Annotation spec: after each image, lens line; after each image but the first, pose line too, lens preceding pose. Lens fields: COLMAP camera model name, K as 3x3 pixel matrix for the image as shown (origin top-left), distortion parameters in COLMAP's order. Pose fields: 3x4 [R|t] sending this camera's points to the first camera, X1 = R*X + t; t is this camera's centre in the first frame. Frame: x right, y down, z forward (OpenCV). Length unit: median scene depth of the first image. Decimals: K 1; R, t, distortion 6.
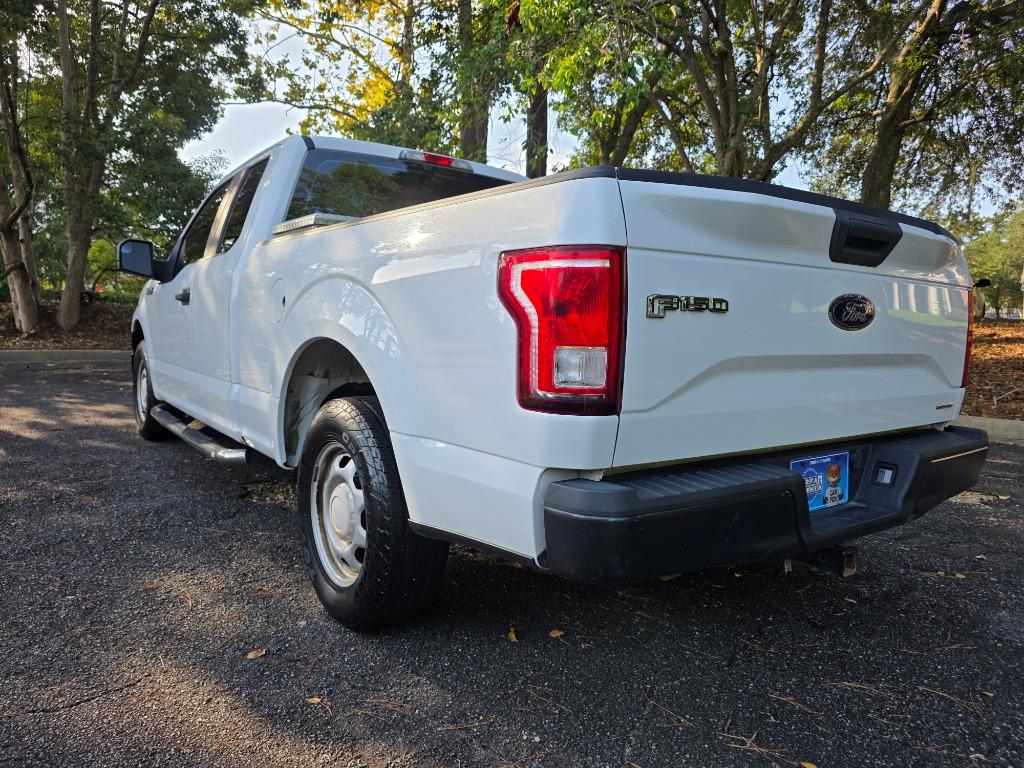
lens RADIAL K [[718.5, 0, 515.3], [0, 718.5, 383.5], [0, 0, 1]] dist [0.036353, -0.026253]
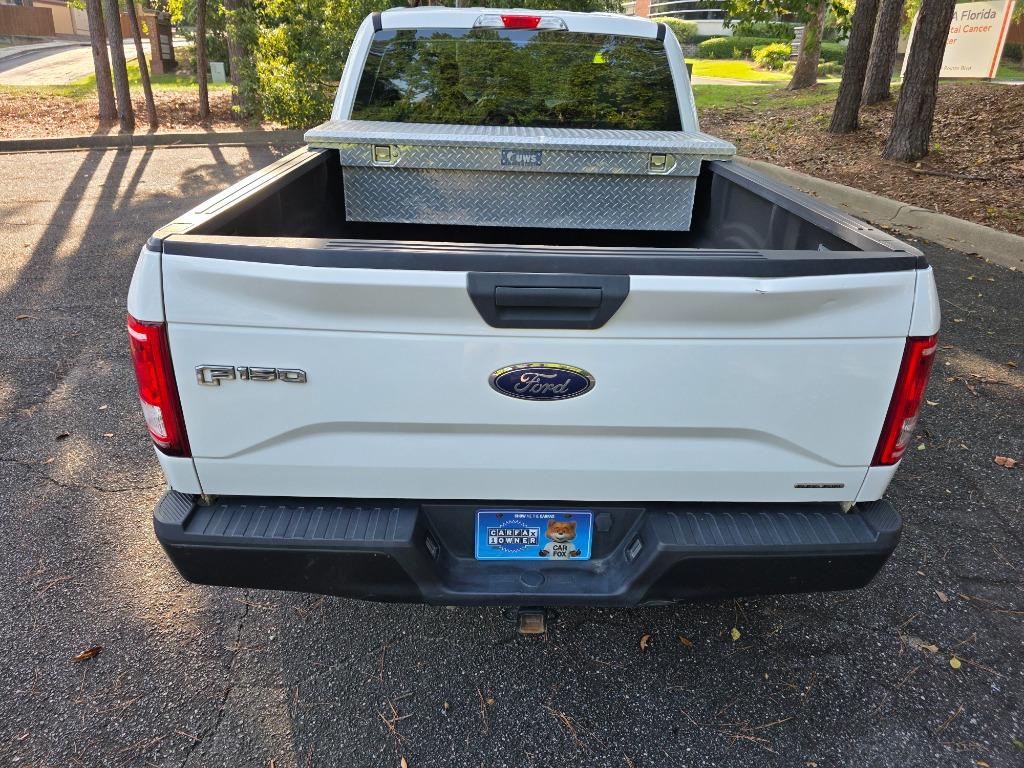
lens RADIAL K [[718.5, 0, 510.7], [0, 718.5, 381.3], [0, 0, 1]] dist [0.036353, -0.026253]
pose [[0.811753, 0.251866, -0.526897, 0.836591], [-0.062306, 0.934421, 0.350679, -0.372373], [0.580668, -0.251836, 0.774212, 0.315928]]
